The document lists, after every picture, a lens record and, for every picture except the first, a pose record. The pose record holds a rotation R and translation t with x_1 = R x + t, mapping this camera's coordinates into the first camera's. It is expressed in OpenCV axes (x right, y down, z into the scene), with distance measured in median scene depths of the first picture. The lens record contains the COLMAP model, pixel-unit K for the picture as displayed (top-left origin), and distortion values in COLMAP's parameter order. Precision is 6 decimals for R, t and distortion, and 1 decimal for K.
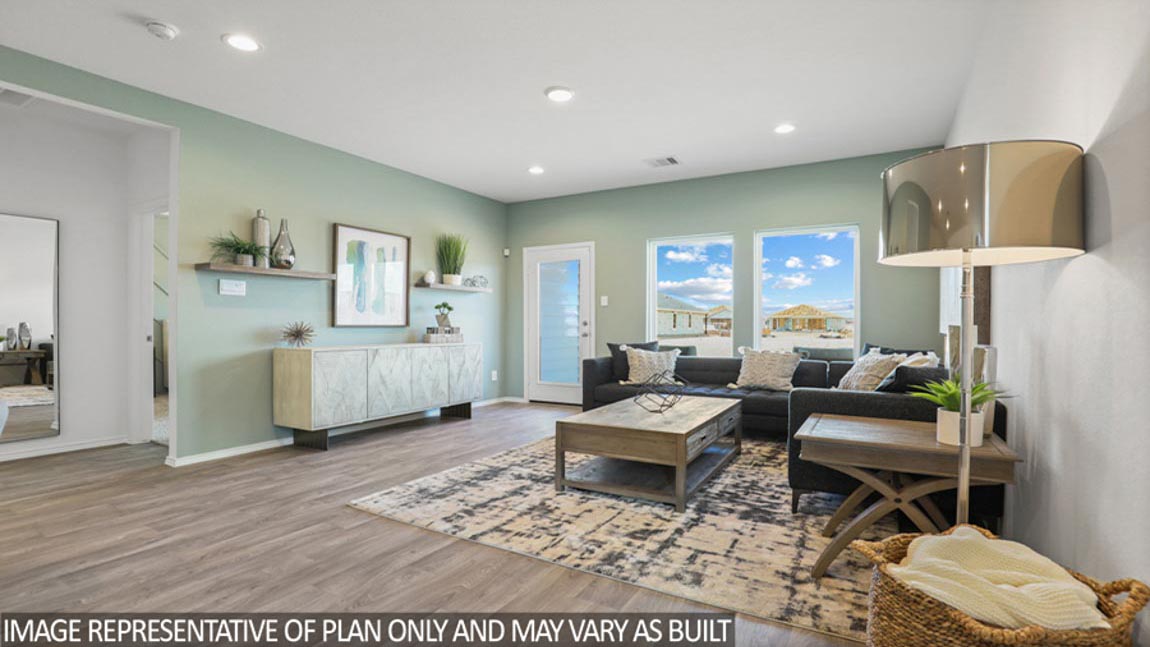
lens RADIAL K [[534.9, 0, 582.8], [0, 534.9, 323.8], [0, 0, 1]] dist [-0.025781, 0.004971]
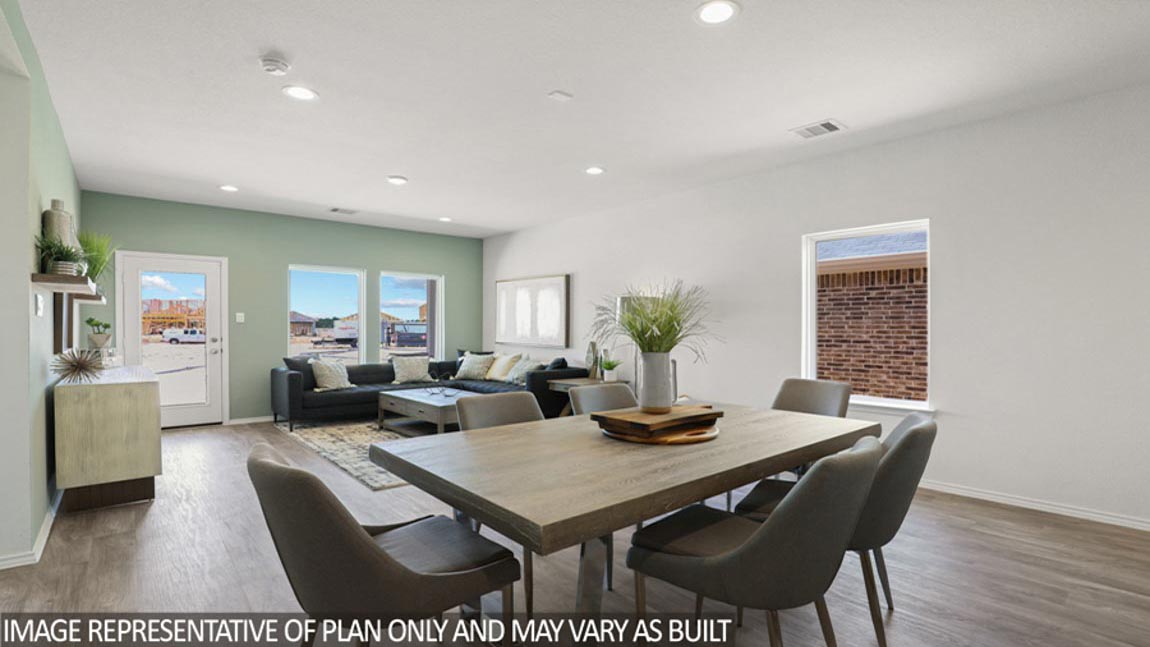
lens RADIAL K [[534.9, 0, 578.4], [0, 534.9, 325.6], [0, 0, 1]] dist [-0.025781, 0.004971]
pose [[0.334842, 0.002025, 0.942272, -0.972874], [-0.000916, 0.999998, -0.001824, -0.036313], [-0.942274, -0.000252, 0.334844, 0.065921]]
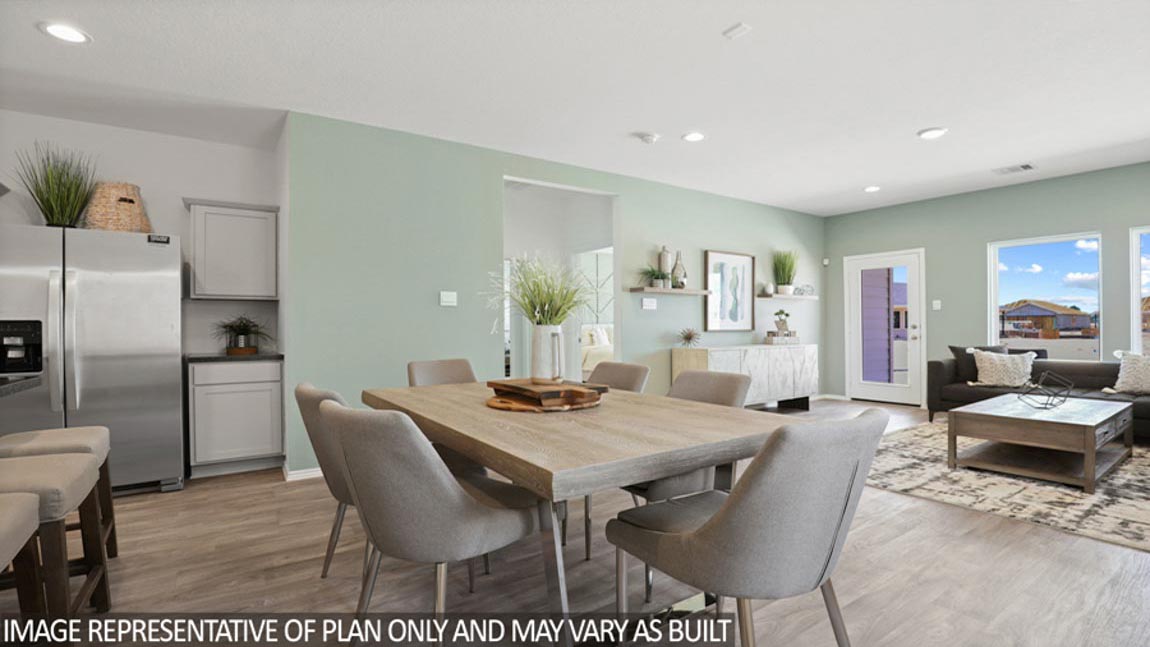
lens RADIAL K [[534.9, 0, 587.0], [0, 534.9, 322.4], [0, 0, 1]] dist [-0.025781, 0.004971]
pose [[0.907406, -0.009804, -0.420141, -0.200141], [0.008108, 0.999950, -0.005821, -0.011668], [0.420178, 0.001876, 0.907440, -0.299198]]
